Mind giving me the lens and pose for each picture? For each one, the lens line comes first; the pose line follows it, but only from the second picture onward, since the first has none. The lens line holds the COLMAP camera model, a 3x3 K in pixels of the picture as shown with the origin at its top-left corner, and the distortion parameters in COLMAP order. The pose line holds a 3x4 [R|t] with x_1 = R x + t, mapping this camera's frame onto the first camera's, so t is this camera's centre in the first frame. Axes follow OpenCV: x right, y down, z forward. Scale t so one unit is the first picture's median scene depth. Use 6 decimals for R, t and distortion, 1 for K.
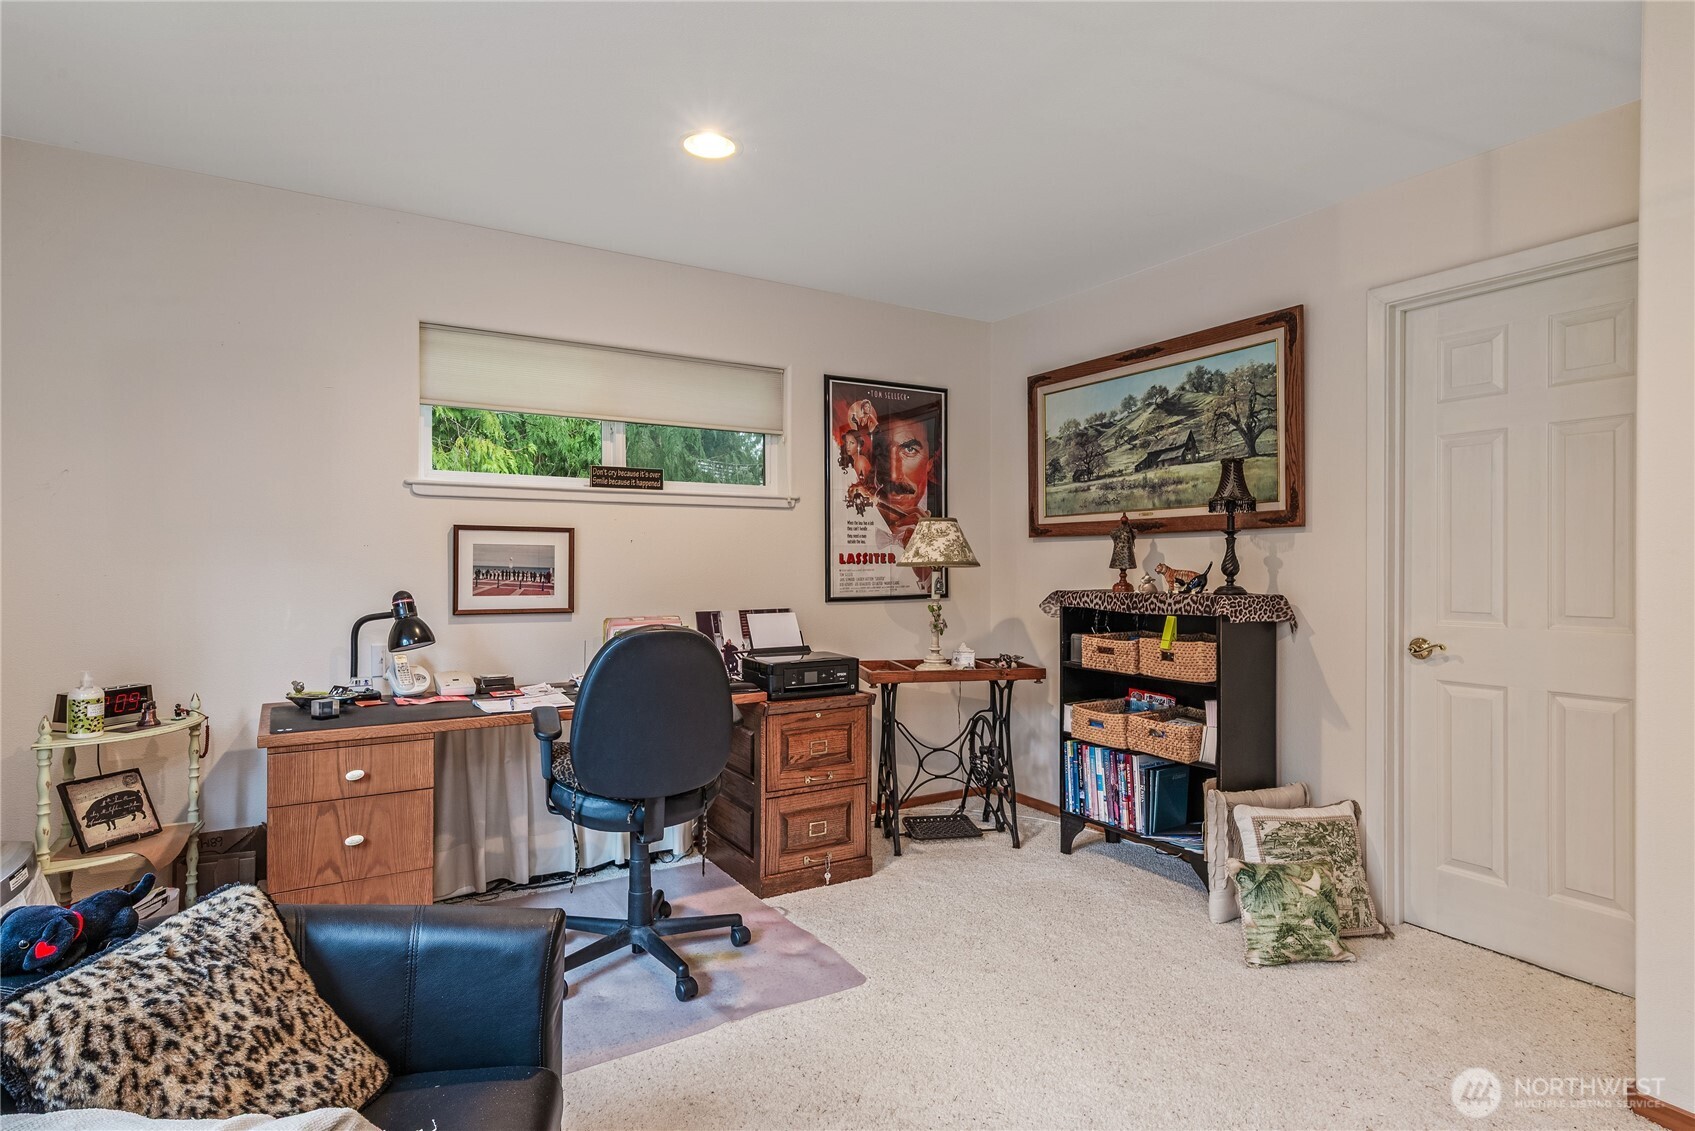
lens RADIAL K [[892.8, 0, 858.0], [0, 892.8, 566.8], [0, 0, 1]] dist [0.004980, -0.001026]
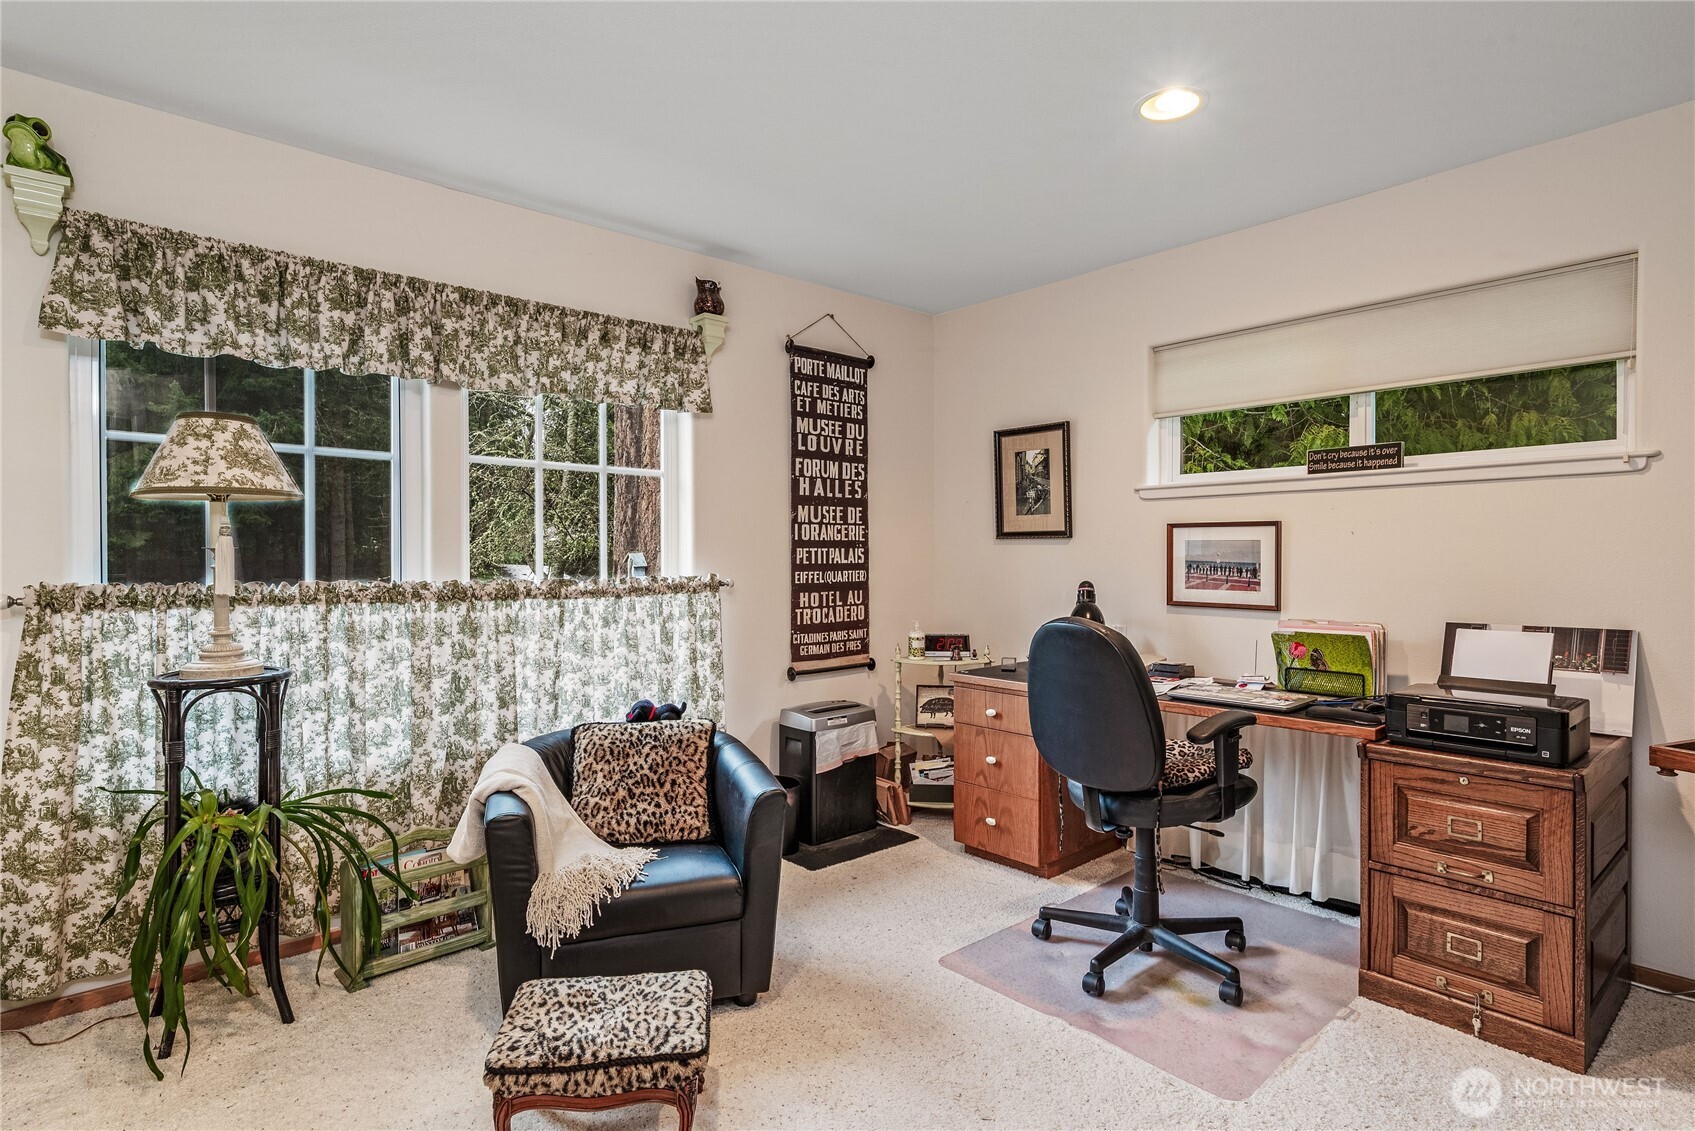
lens RADIAL K [[892.8, 0, 856.4], [0, 892.8, 560.4], [0, 0, 1]] dist [0.004980, -0.001026]
pose [[0.151755, 0.003867, -0.988411, 0.648777], [-0.004278, 0.999986, 0.003256, -0.003636], [0.988409, 0.003734, 0.151769, 0.501668]]
